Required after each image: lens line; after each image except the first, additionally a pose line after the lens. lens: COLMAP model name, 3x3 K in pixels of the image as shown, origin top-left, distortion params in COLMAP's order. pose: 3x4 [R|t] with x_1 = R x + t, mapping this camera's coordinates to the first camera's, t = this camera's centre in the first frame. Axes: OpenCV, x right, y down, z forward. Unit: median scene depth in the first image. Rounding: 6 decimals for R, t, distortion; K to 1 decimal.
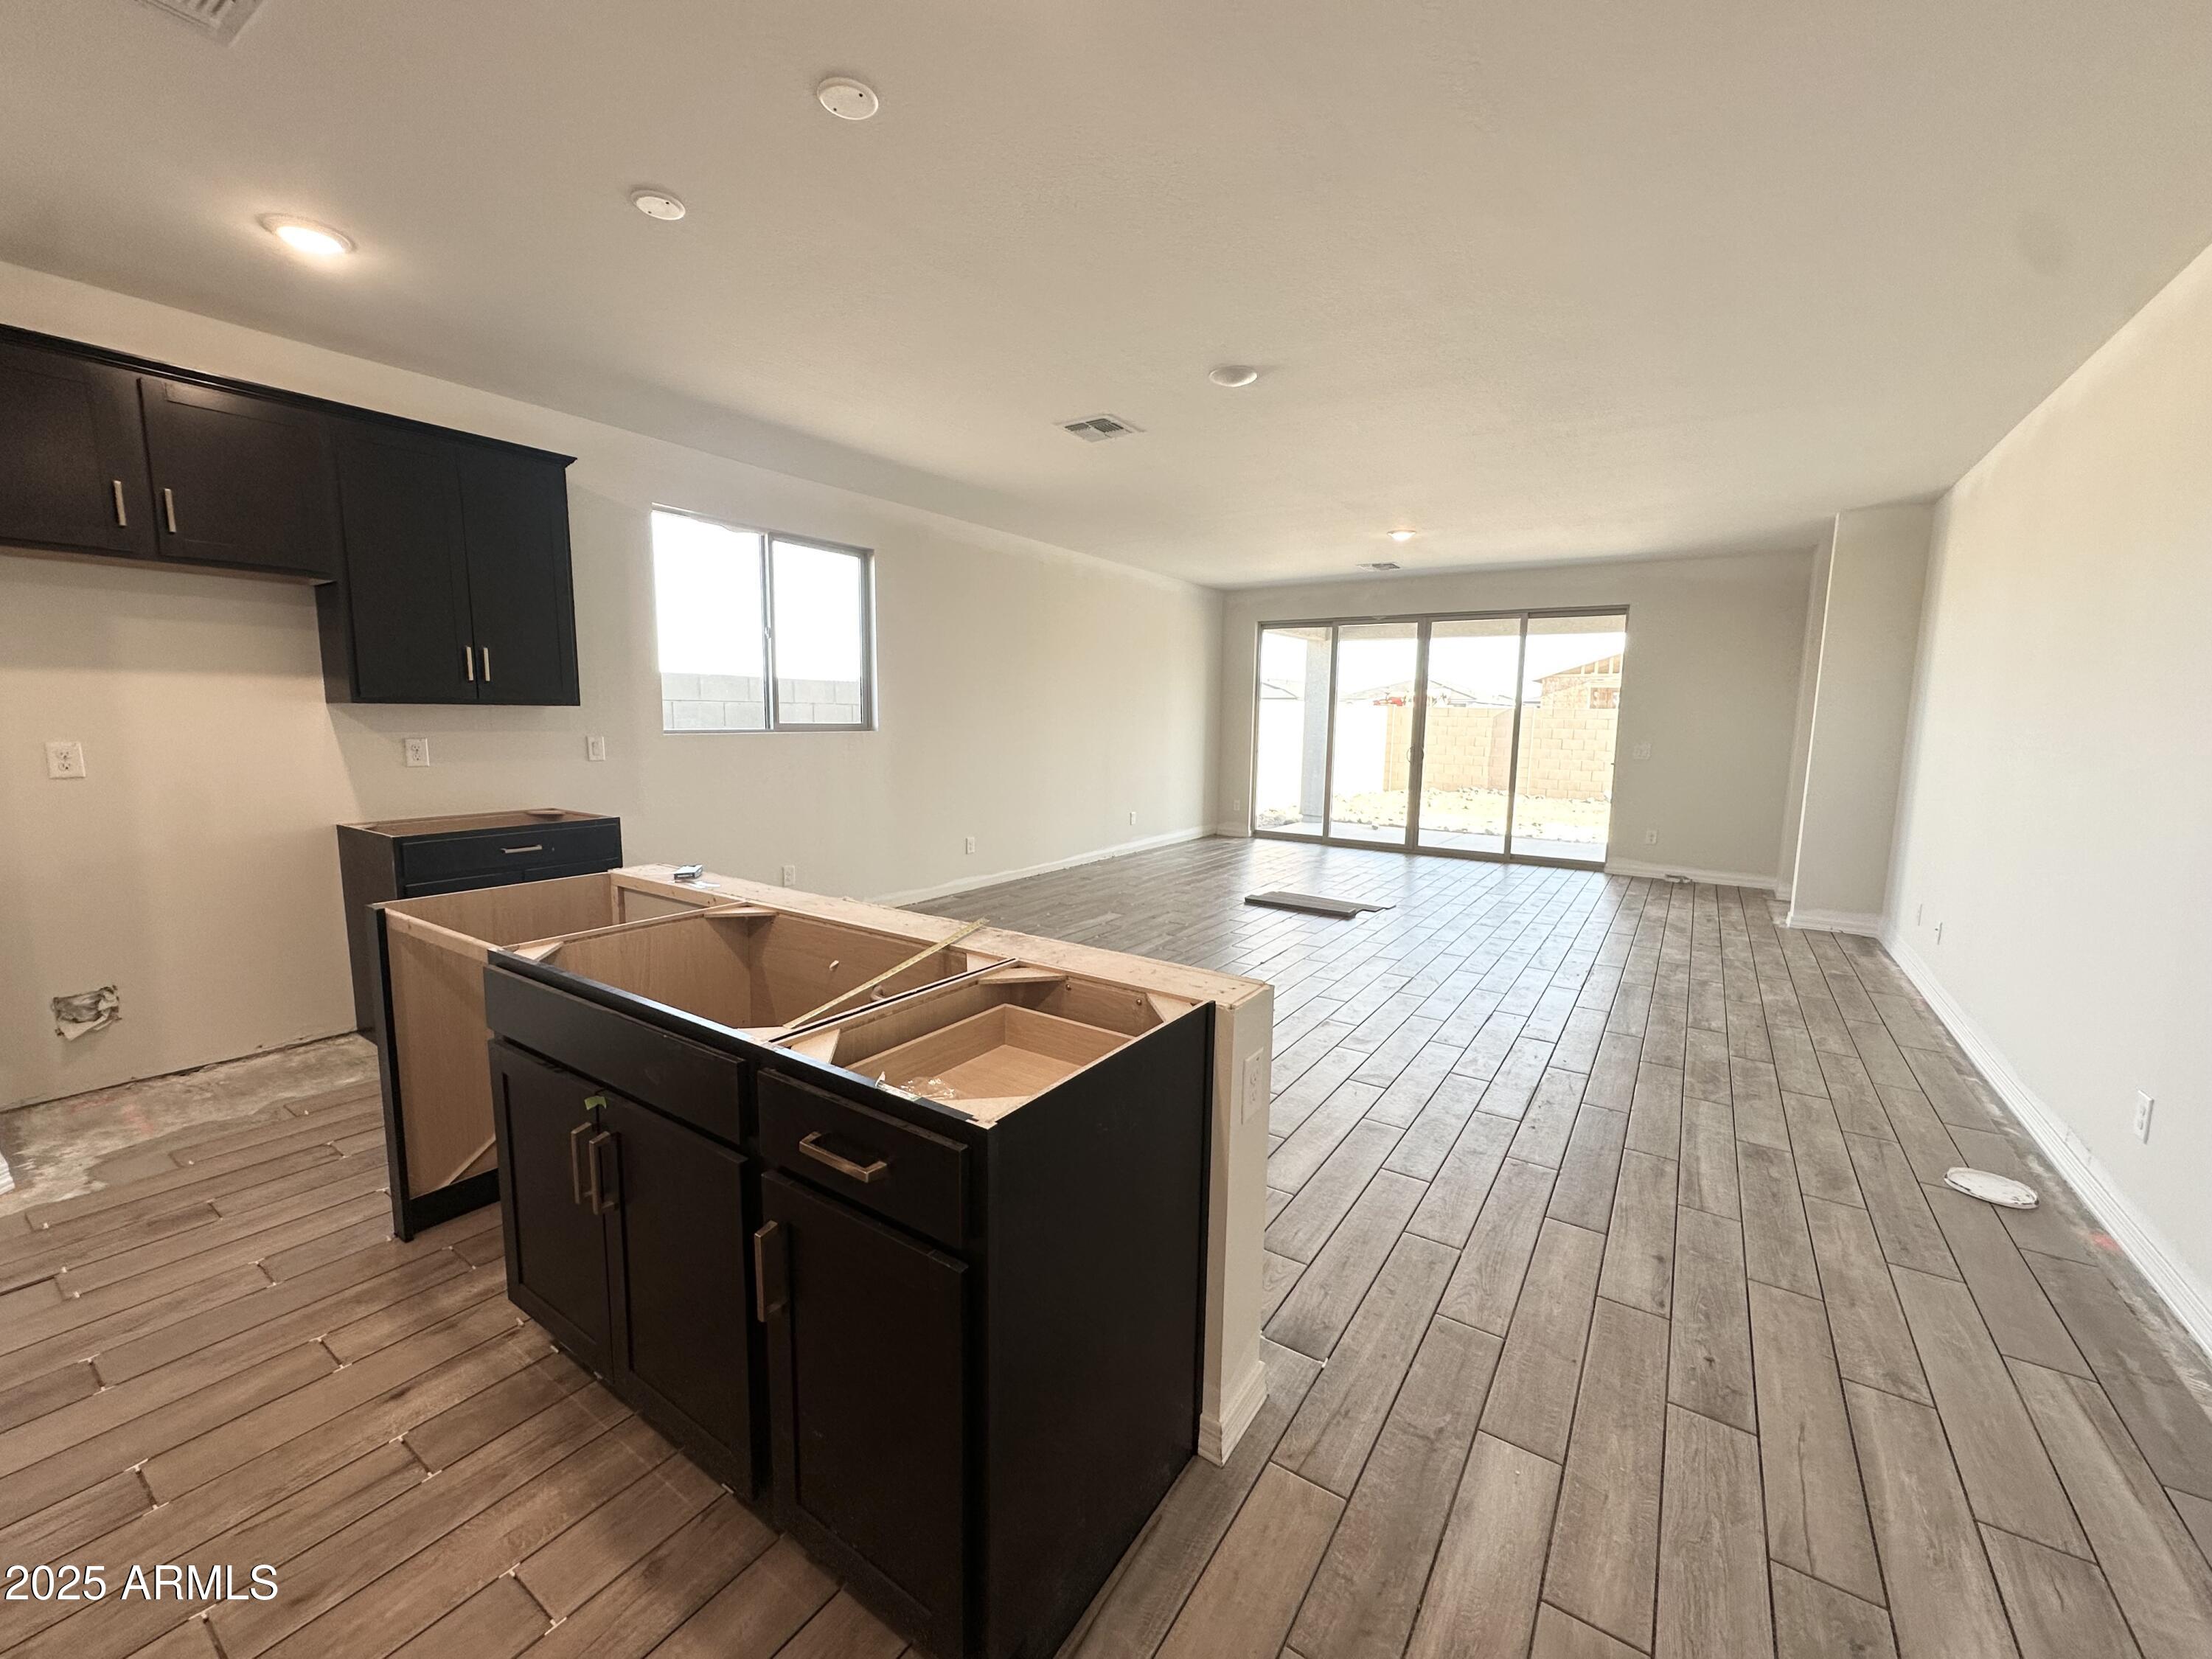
lens RADIAL K [[886.0, 0, 1108.5], [0, 886.0, 823.0], [0, 0, 1]] dist [-0.003660, 0.000438]
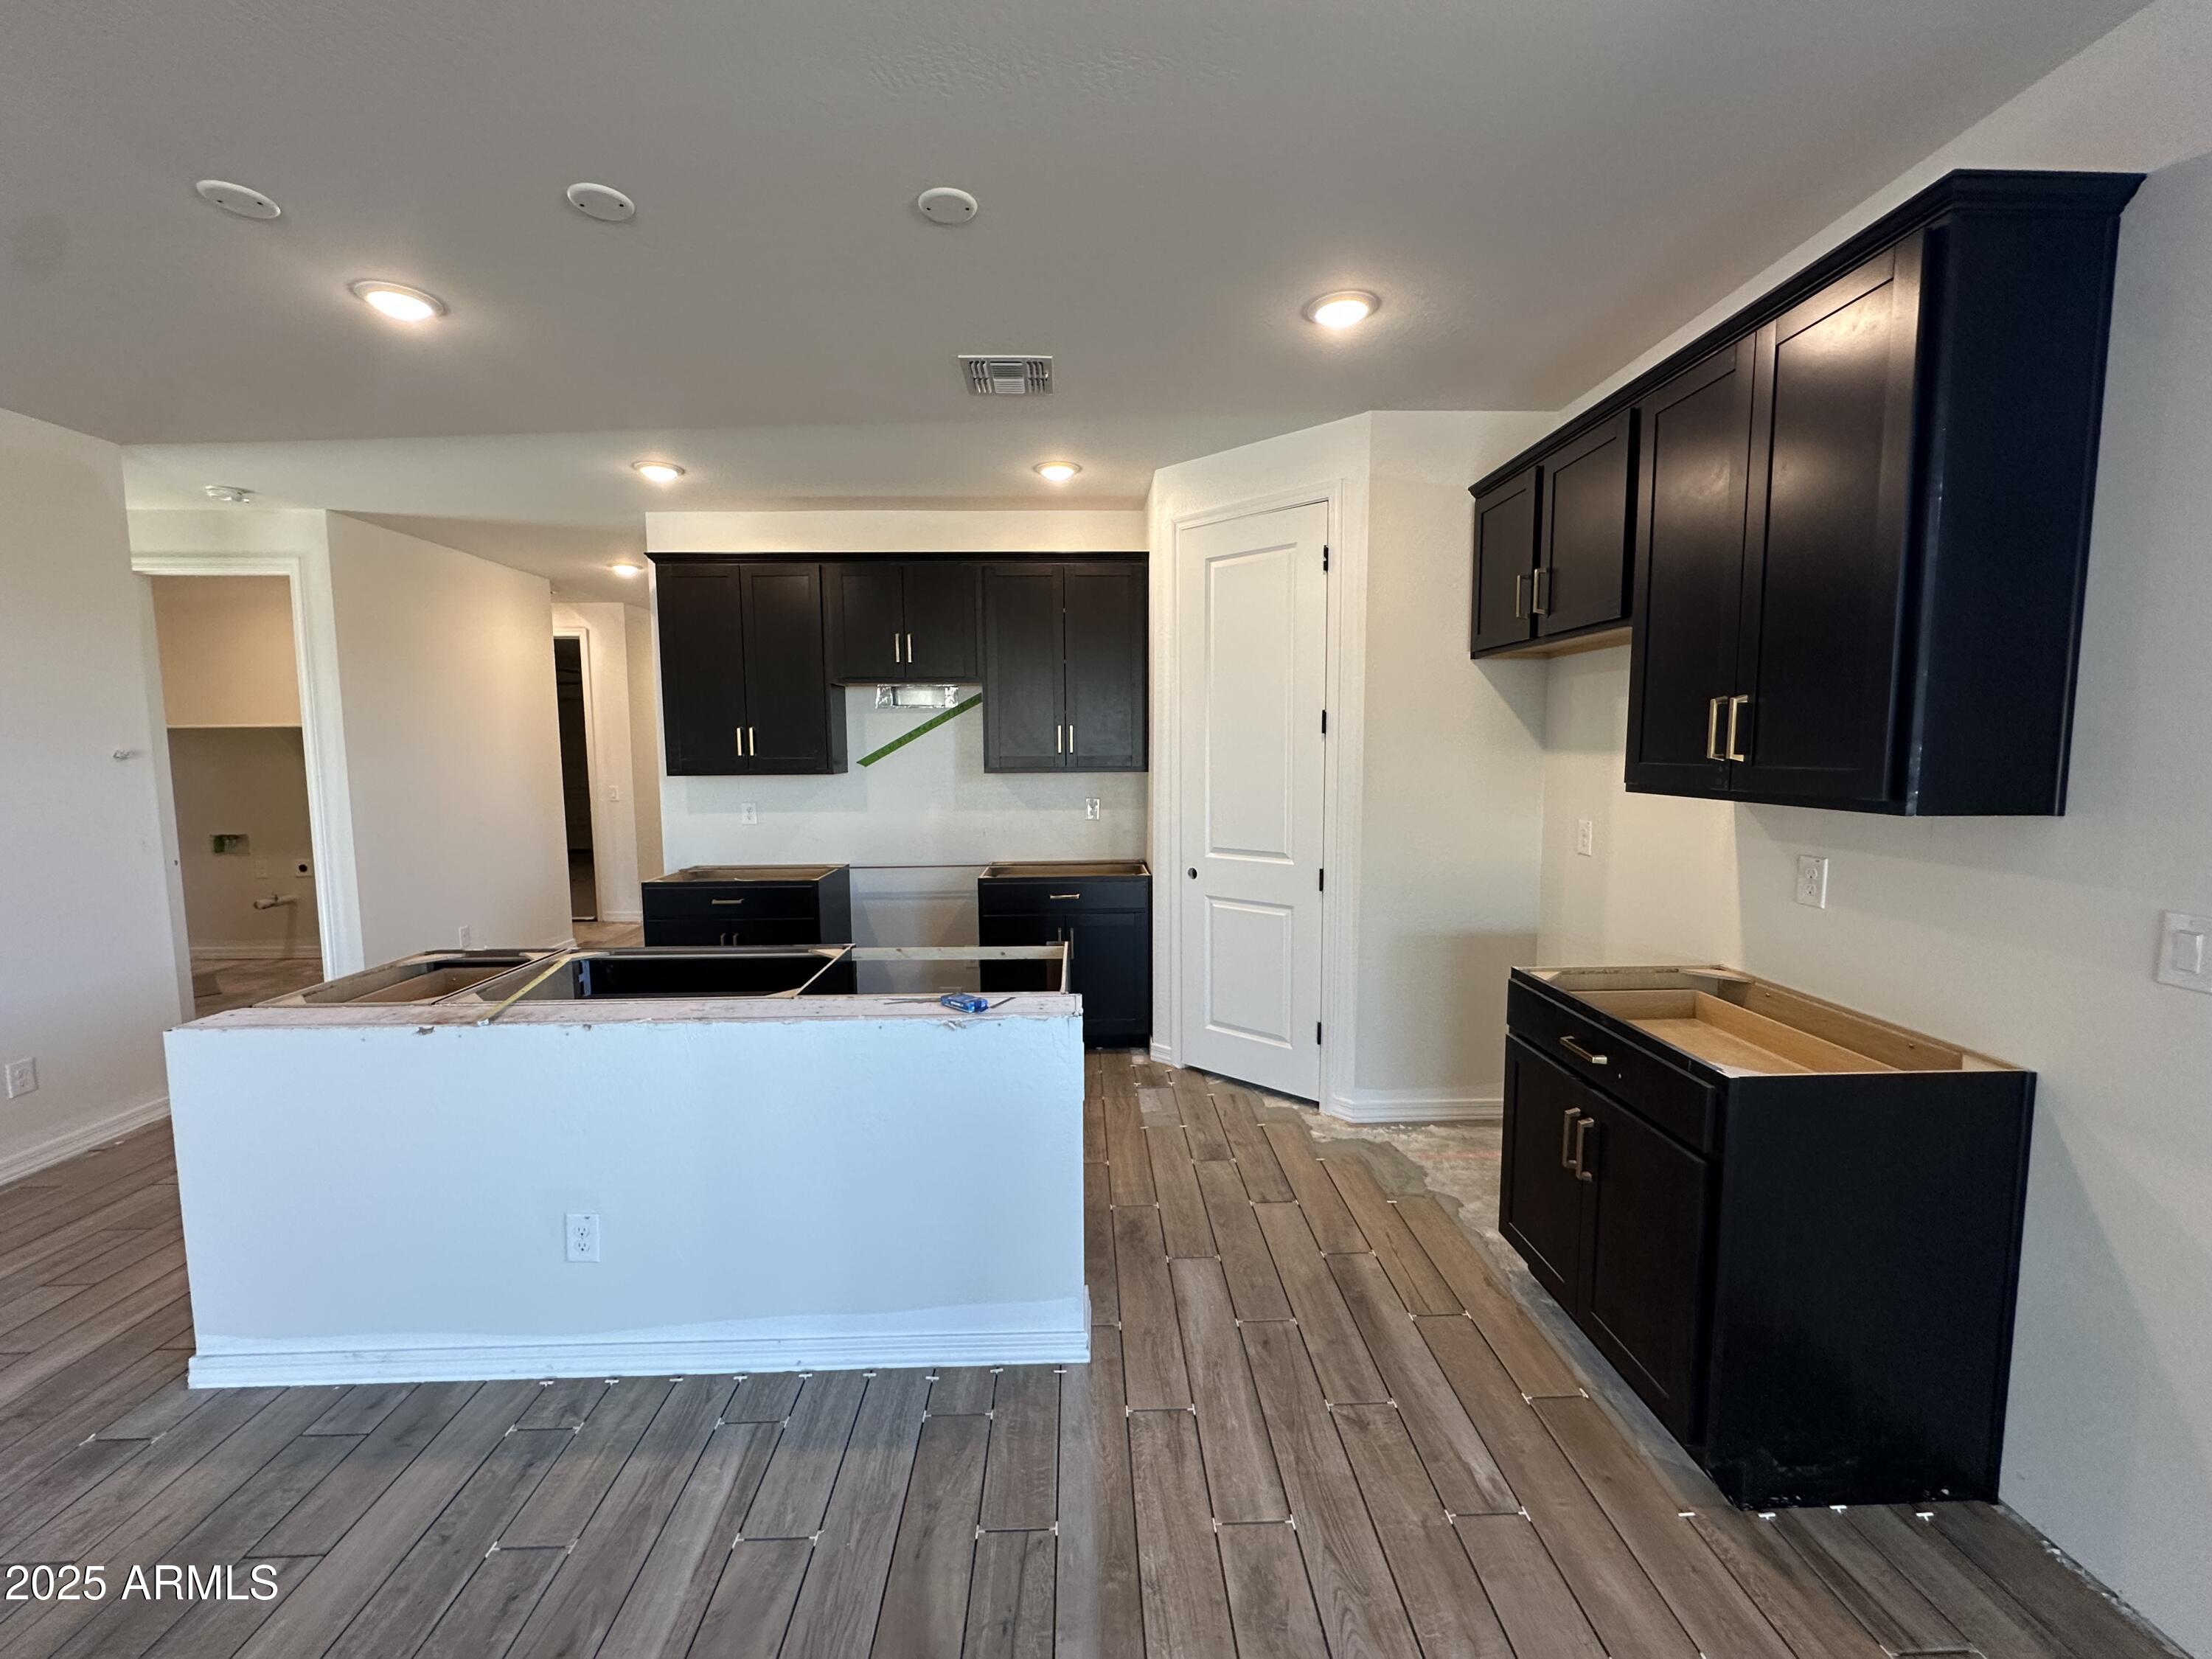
lens RADIAL K [[886.0, 0, 1101.2], [0, 886.0, 823.7], [0, 0, 1]] dist [-0.003660, 0.000438]
pose [[-0.815719, 0.043583, -0.576804, -0.112994], [-0.077643, 0.979884, 0.183843, -0.272979], [0.573214, 0.194749, -0.795926, 1.734175]]
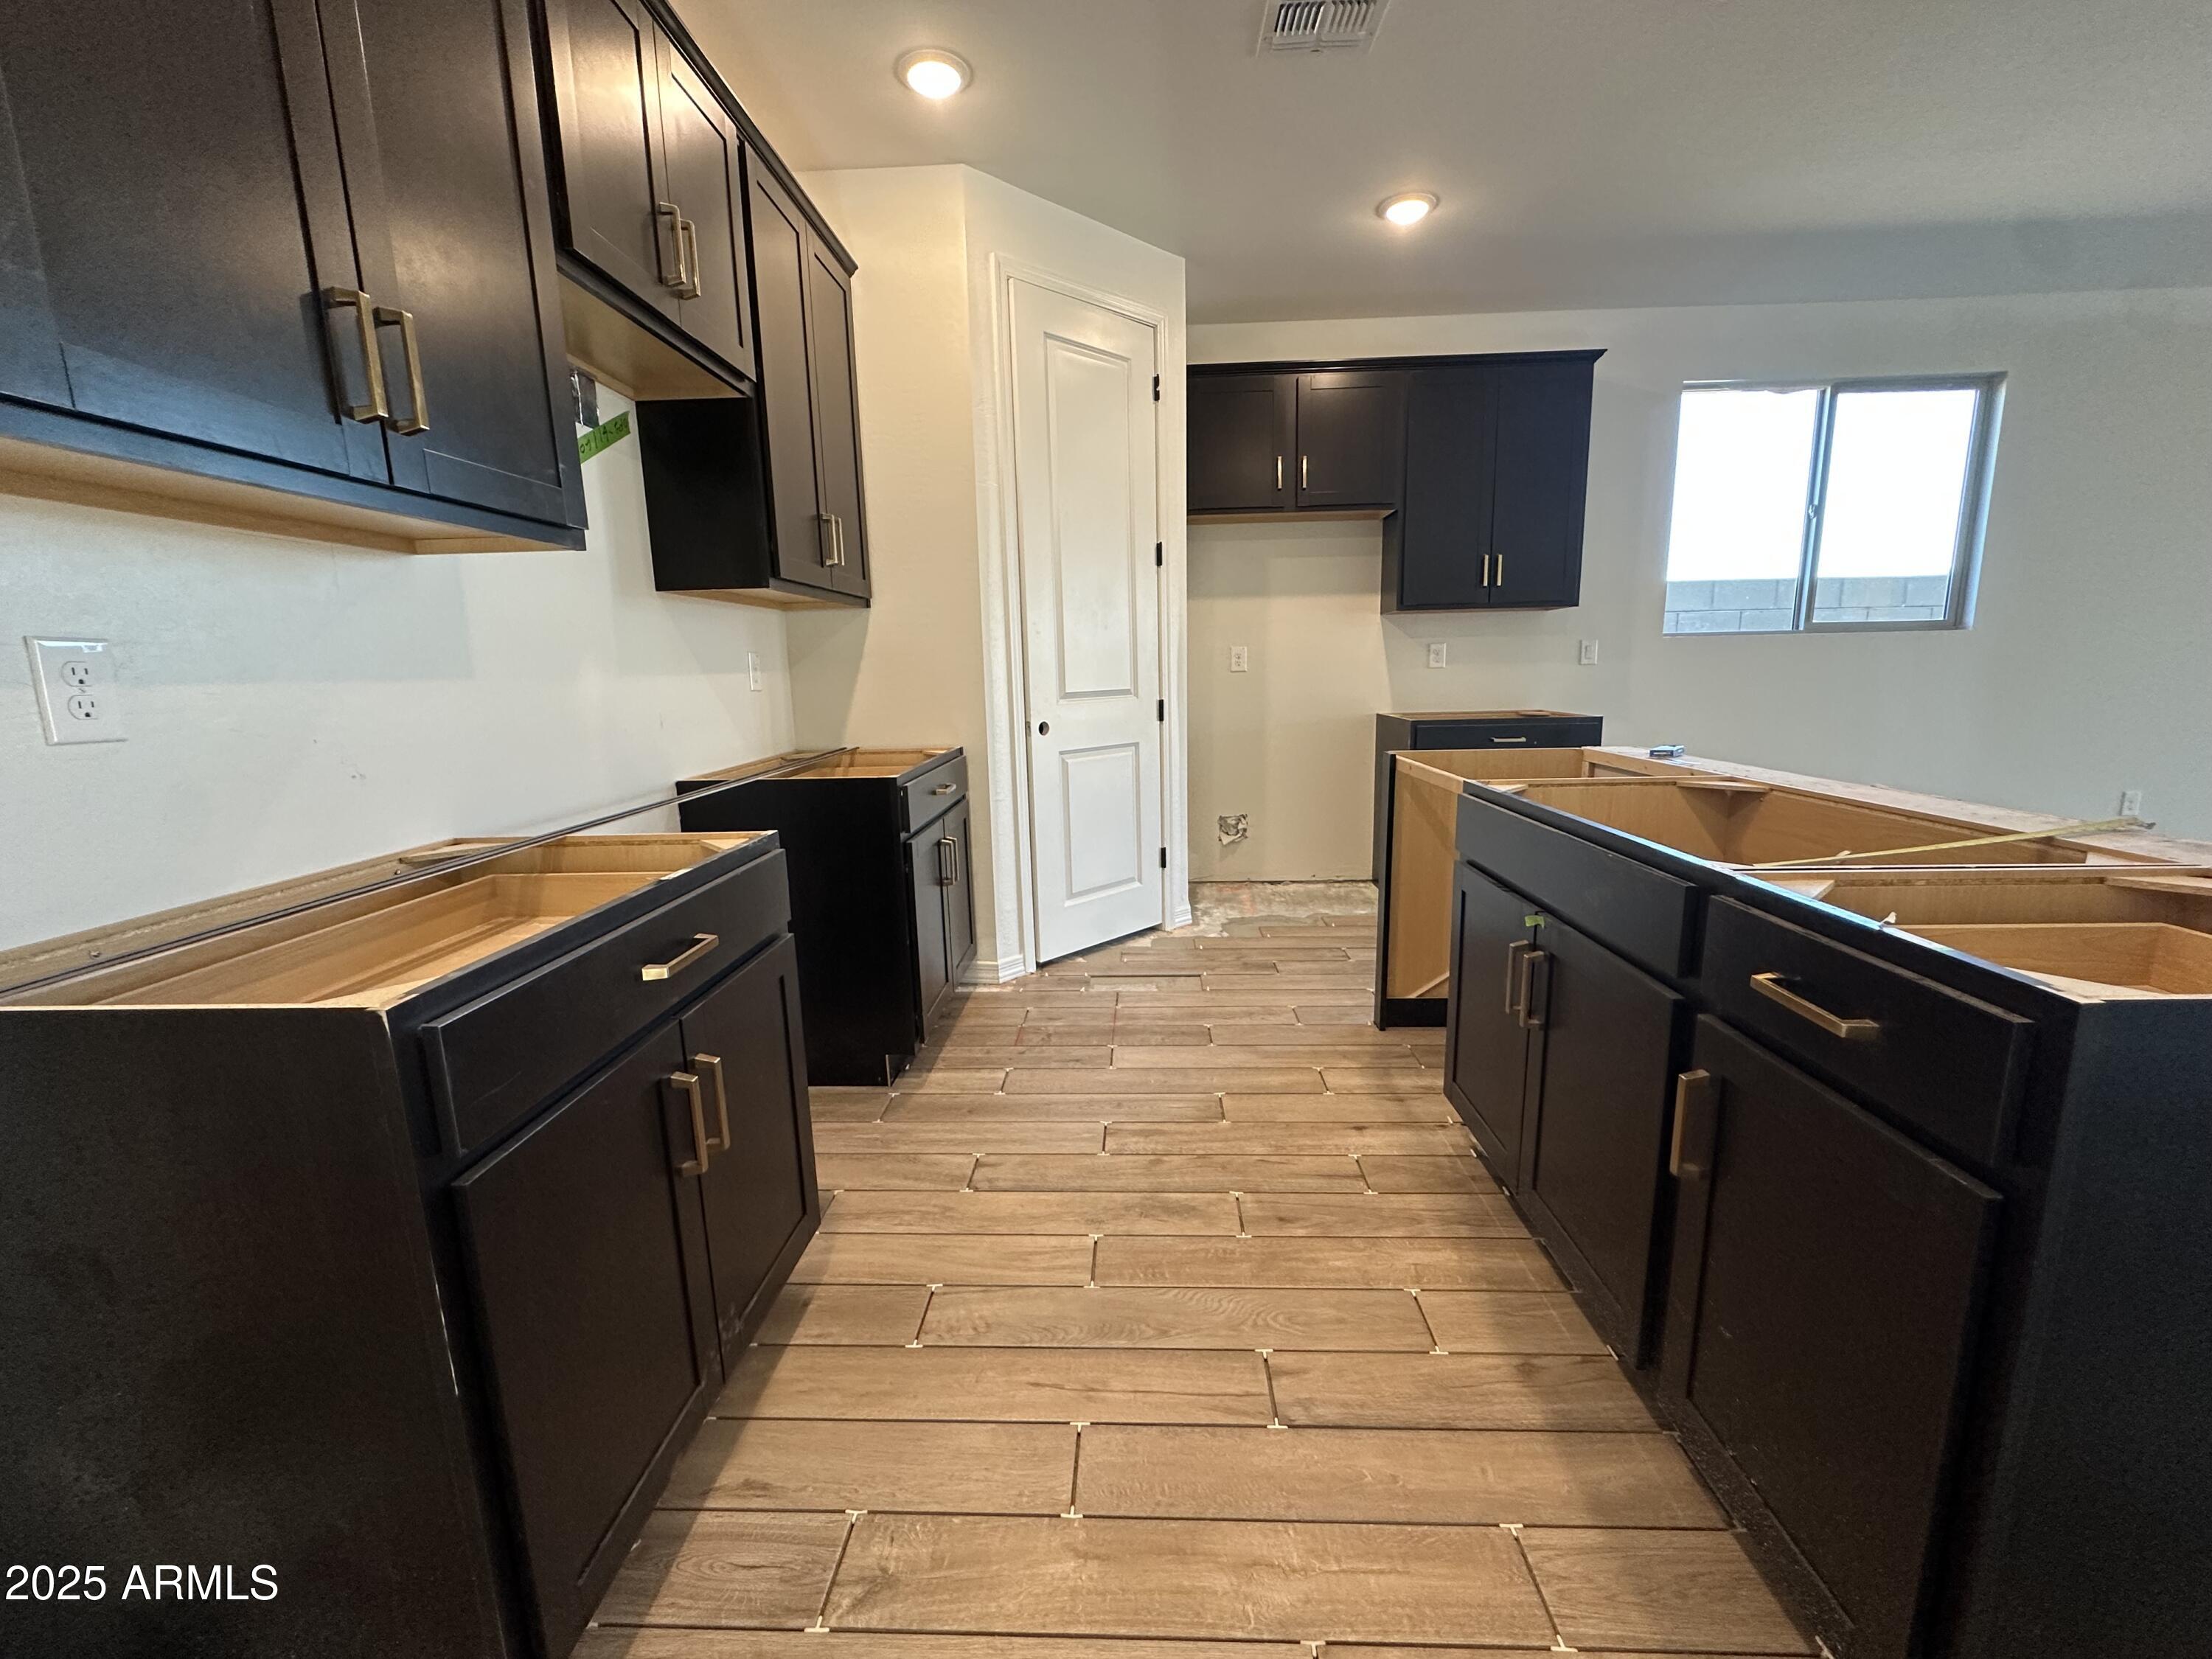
lens RADIAL K [[886.0, 0, 1105.1], [0, 886.0, 826.2], [0, 0, 1]] dist [-0.003660, 0.000438]
pose [[0.519732, 0.124620, -0.845192, 0.009242], [-0.077797, 0.992097, 0.098441, 0.091013], [0.850780, 0.014591, 0.525319, 0.022415]]
